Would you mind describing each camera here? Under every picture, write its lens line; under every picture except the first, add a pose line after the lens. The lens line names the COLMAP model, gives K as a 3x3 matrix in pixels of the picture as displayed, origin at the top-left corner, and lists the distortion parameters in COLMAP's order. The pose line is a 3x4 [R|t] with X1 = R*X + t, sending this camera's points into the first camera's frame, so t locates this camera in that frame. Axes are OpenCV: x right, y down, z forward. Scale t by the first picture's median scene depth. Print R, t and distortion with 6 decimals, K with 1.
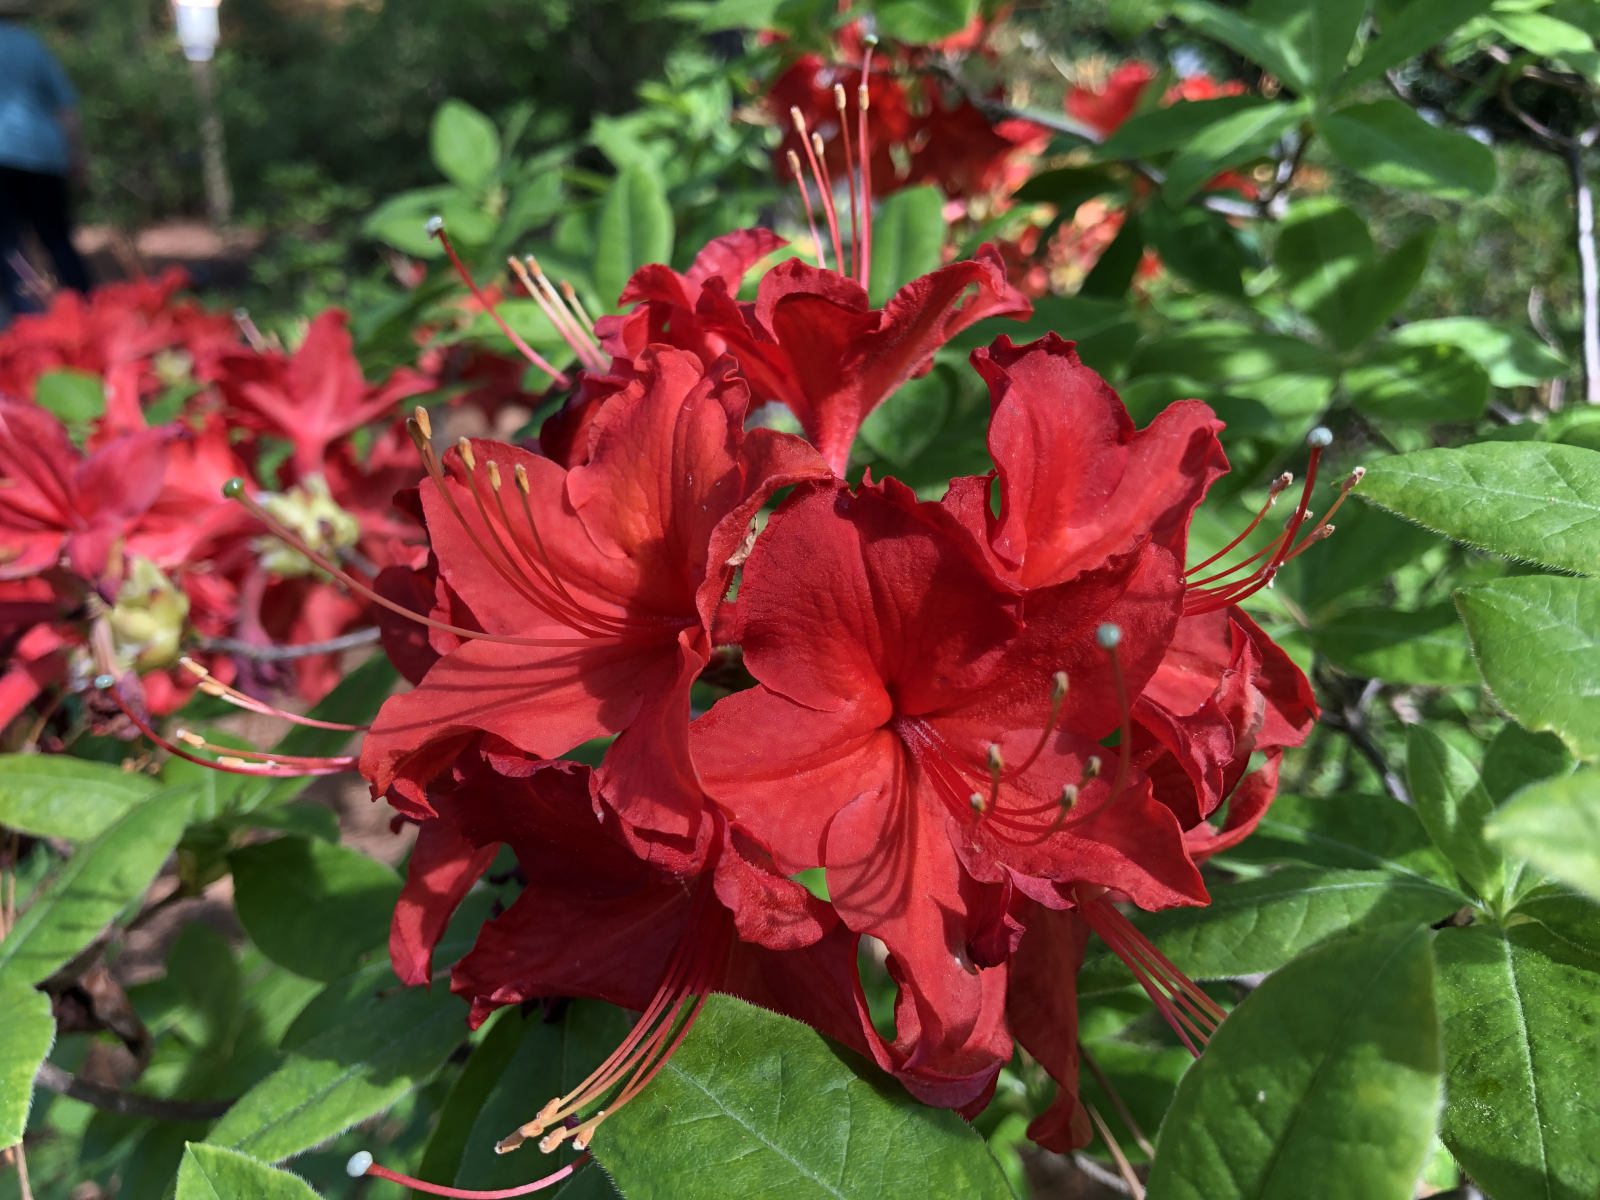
lens RADIAL K [[1314.8, 0, 800.0], [0, 1314.8, 600.0], [0, 0, 1]] dist [0.045189, -0.099296]
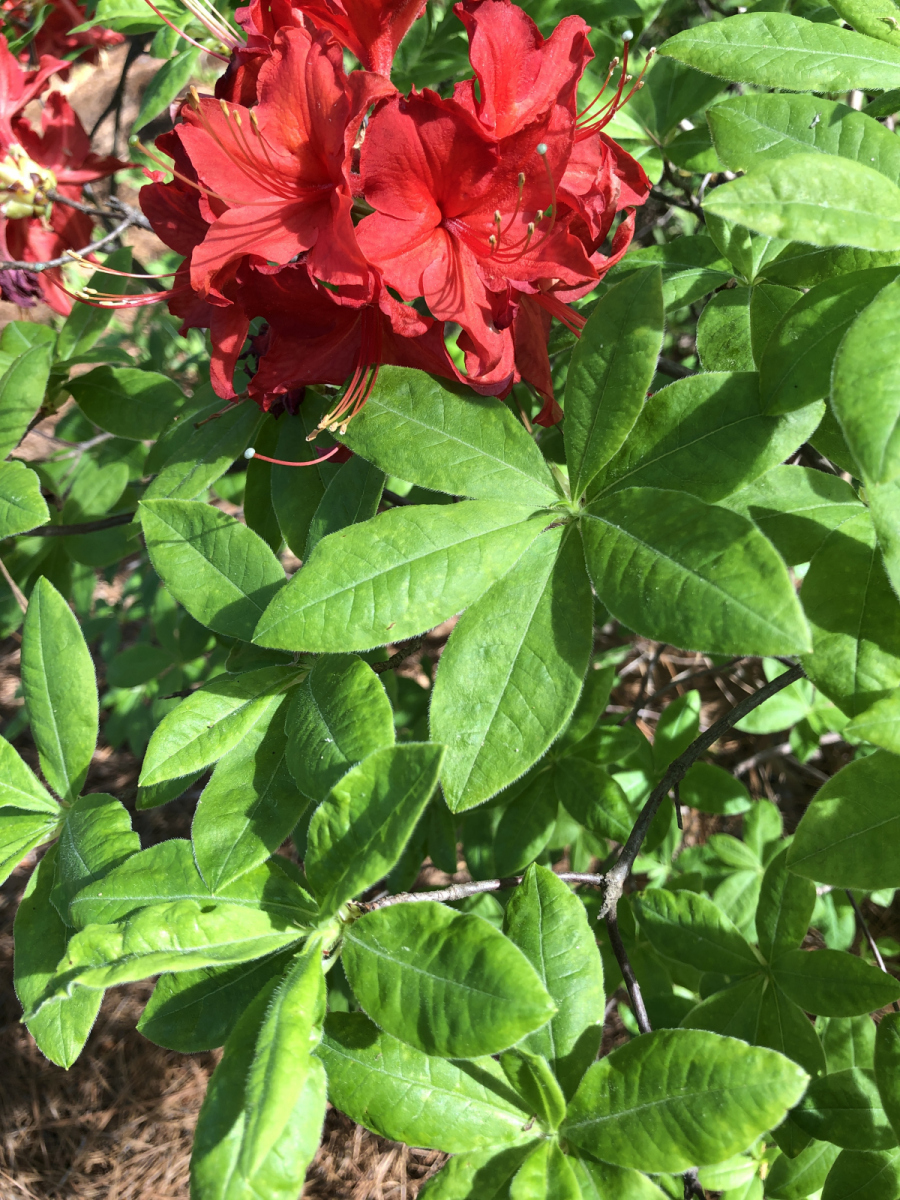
lens RADIAL K [[1045.0, 0, 450.0], [0, 1045.0, 600.0], [0, 0, 1]] dist [0.006033, 0.004678]
pose [[0.979908, -0.186344, 0.071112, -0.144235], [0.147459, 0.916931, 0.370800, 0.032788], [-0.134301, -0.352864, 0.925986, -0.706082]]
